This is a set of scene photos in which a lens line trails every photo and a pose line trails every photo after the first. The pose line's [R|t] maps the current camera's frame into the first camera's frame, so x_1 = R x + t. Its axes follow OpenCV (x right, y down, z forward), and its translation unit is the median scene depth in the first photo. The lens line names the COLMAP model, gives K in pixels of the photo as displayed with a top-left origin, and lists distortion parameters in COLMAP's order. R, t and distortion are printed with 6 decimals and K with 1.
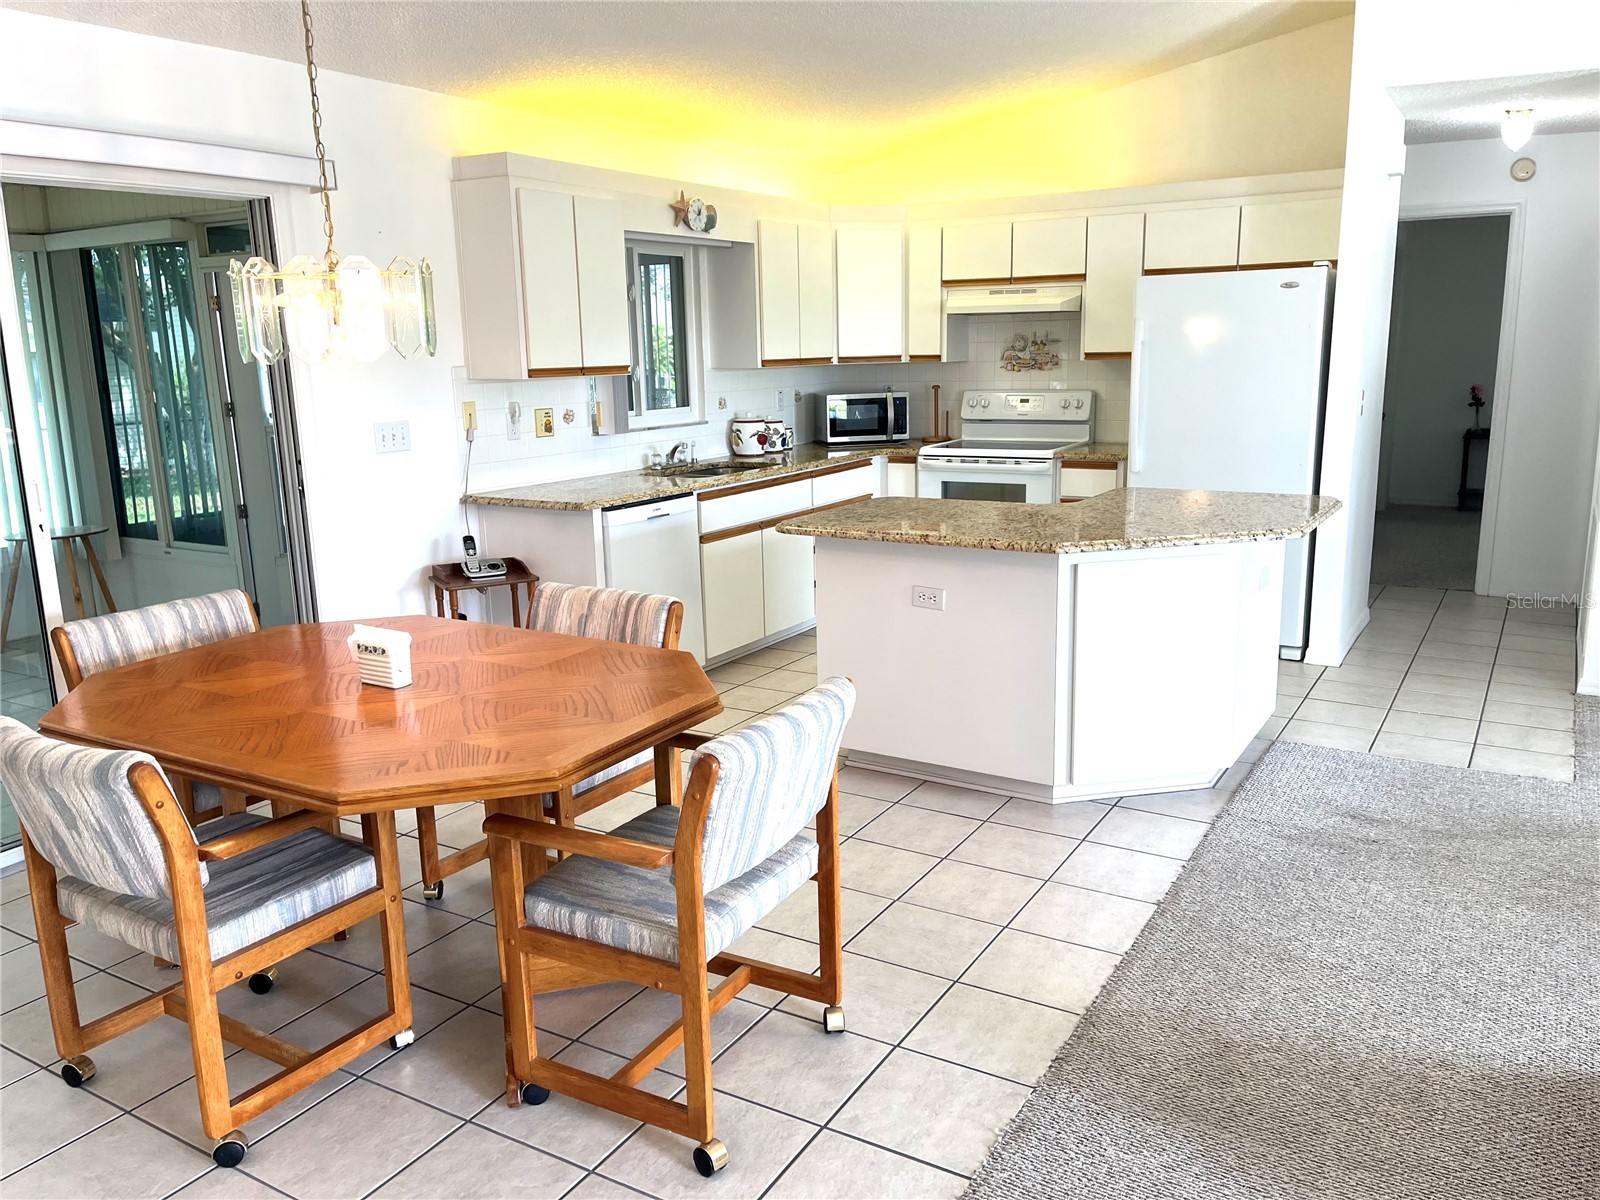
lens RADIAL K [[1218.0, 0, 809.2], [0, 1218.0, 604.9], [0, 0, 1]] dist [0.063052, -0.080380]
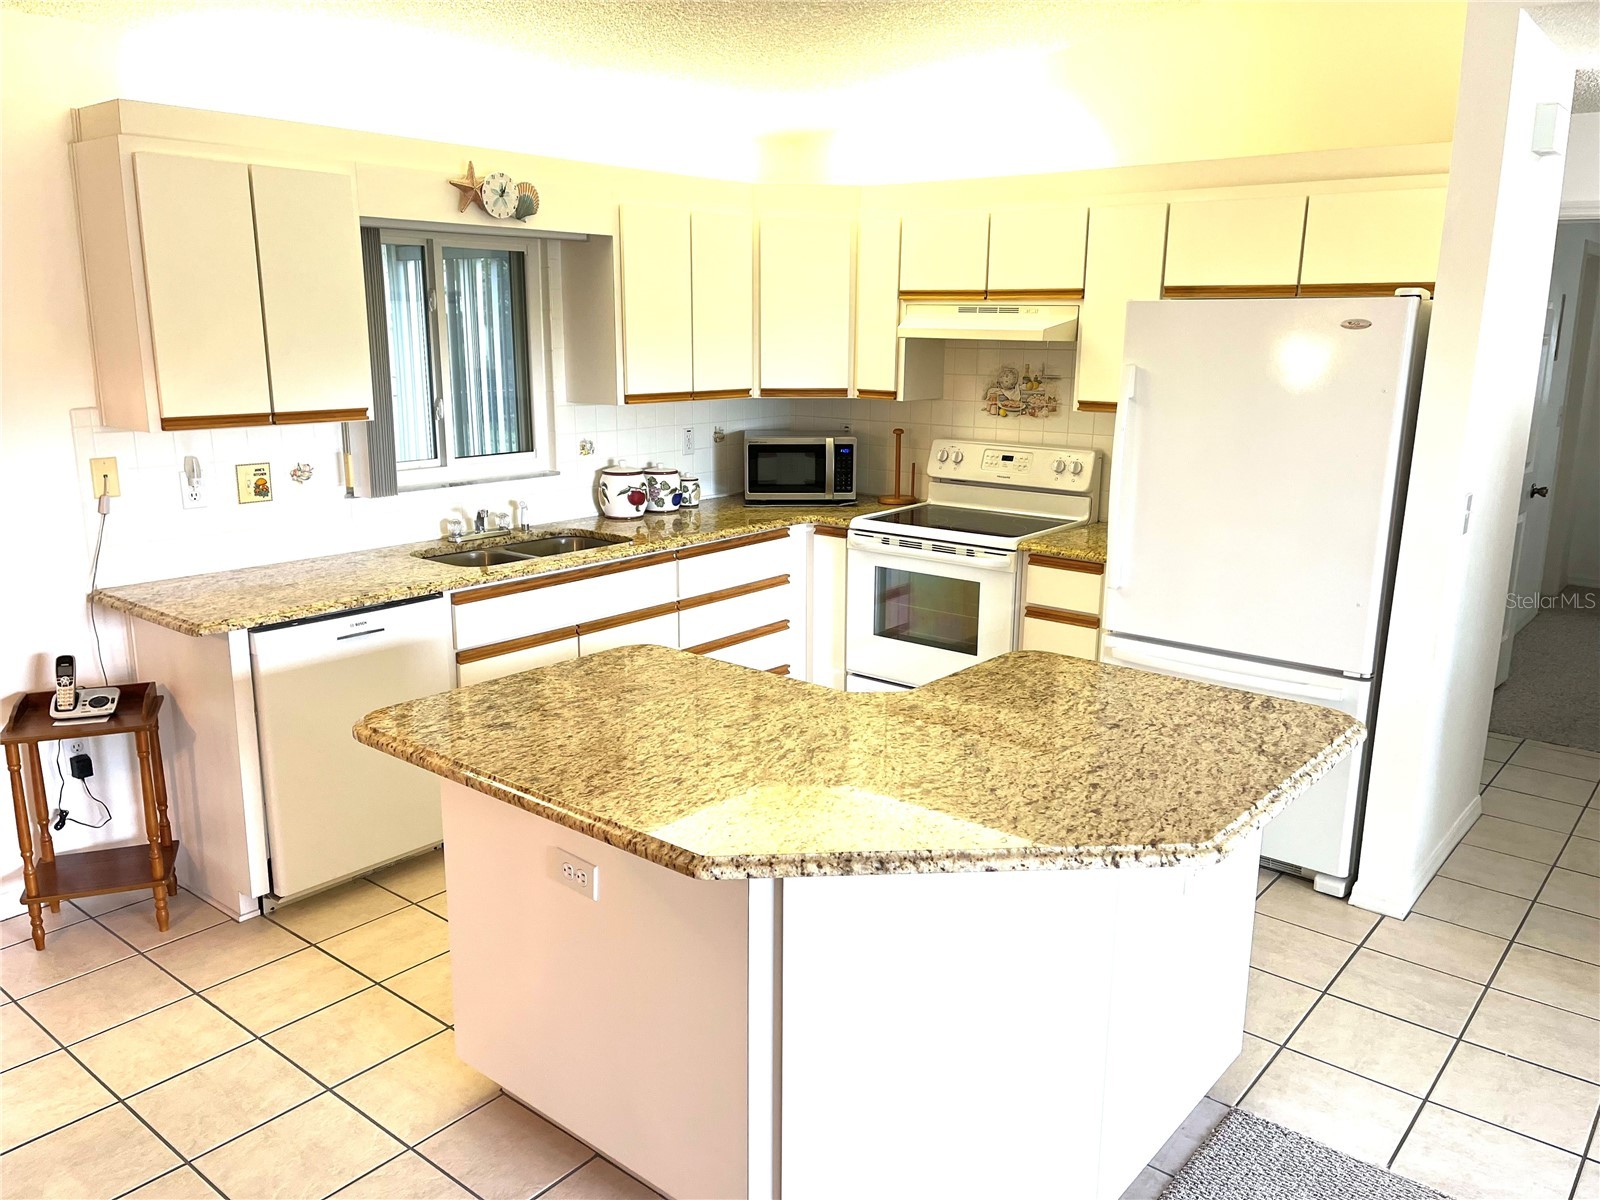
lens RADIAL K [[1218.0, 0, 804.7], [0, 1218.0, 605.0], [0, 0, 1]] dist [0.063052, -0.080380]
pose [[0.988901, 0.061477, -0.135260, 0.174896], [-0.059084, 0.998018, 0.021638, -0.095934], [0.136322, -0.013406, 0.990574, 0.282145]]
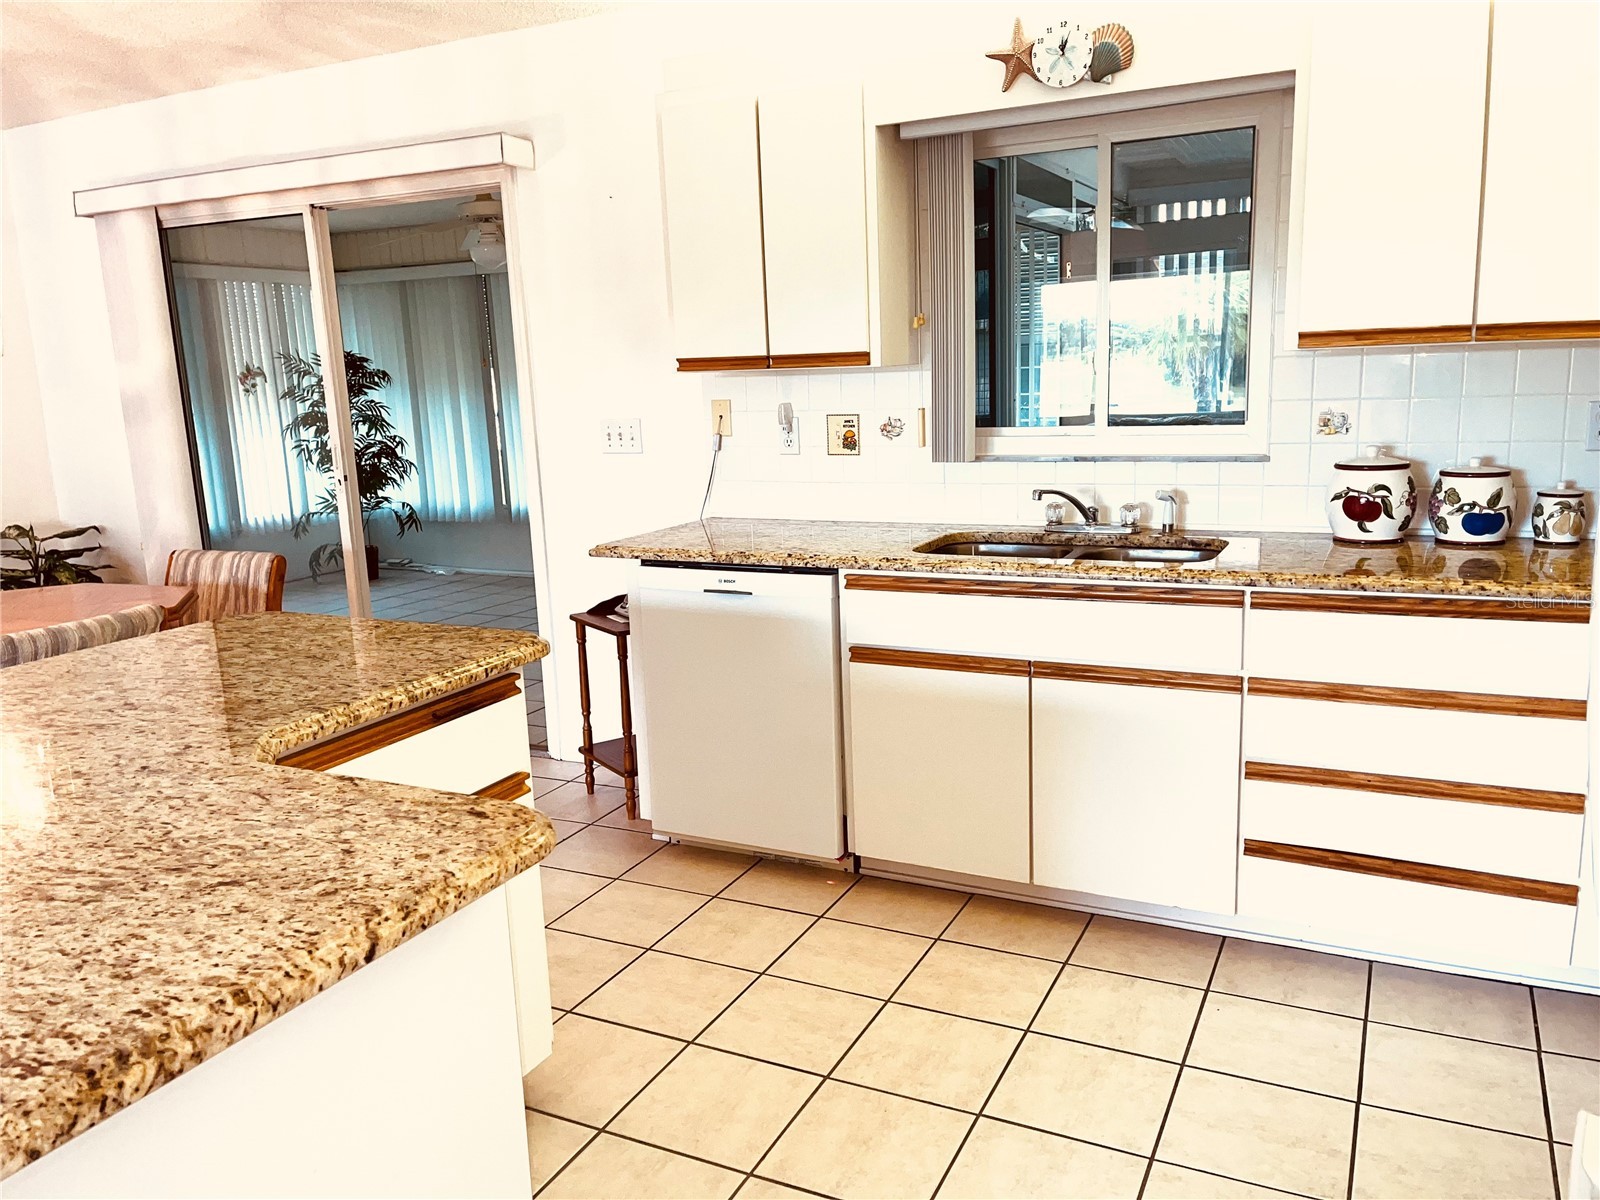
lens RADIAL K [[1218.0, 0, 804.6], [0, 1218.0, 609.8], [0, 0, 1]] dist [0.063052, -0.080380]
pose [[0.089839, 0.215347, -0.972396, 0.403249], [-0.176014, 0.964409, 0.197317, -0.158681], [0.980280, 0.153428, 0.124545, 0.777559]]
